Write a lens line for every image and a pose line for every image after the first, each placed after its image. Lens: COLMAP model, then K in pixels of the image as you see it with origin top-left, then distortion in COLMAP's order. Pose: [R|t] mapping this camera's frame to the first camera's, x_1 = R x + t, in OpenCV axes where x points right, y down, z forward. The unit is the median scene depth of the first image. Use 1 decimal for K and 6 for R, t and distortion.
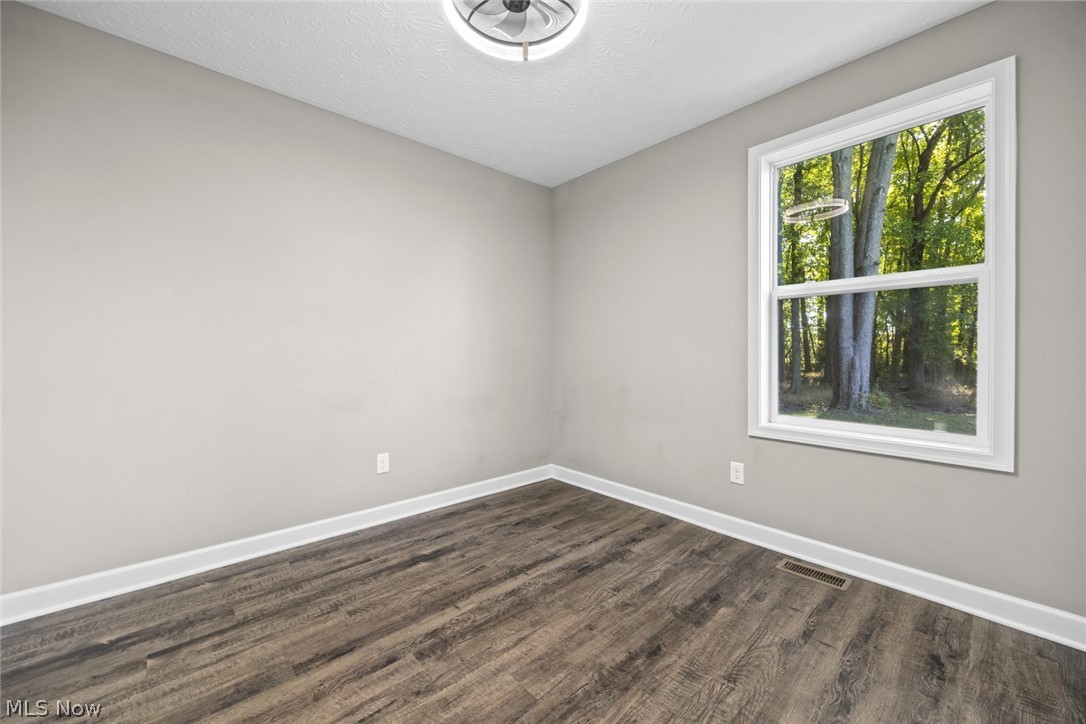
lens RADIAL K [[415.2, 0, 544.1], [0, 415.2, 364.1], [0, 0, 1]] dist [-0.006726, 0.000084]
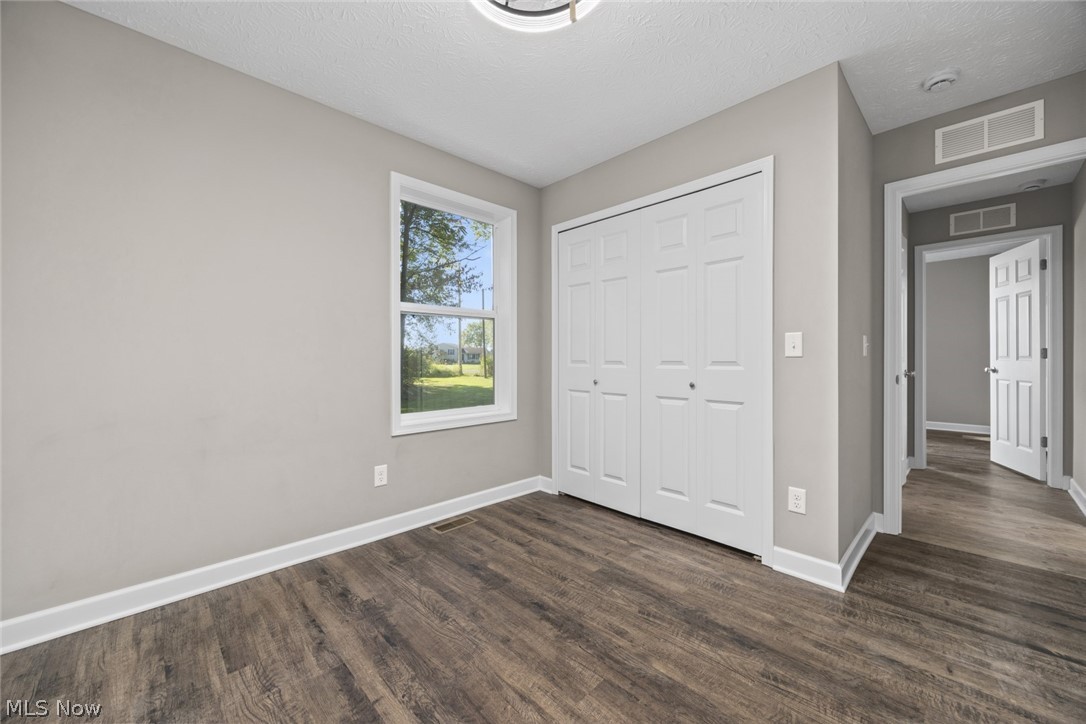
lens RADIAL K [[415.2, 0, 544.1], [0, 415.2, 364.1], [0, 0, 1]] dist [-0.006726, 0.000084]
pose [[-0.038934, -0.013413, 0.999152, -0.730371], [0.031427, 0.999399, 0.014641, -0.017816], [-0.998747, 0.031971, -0.038489, 0.798248]]
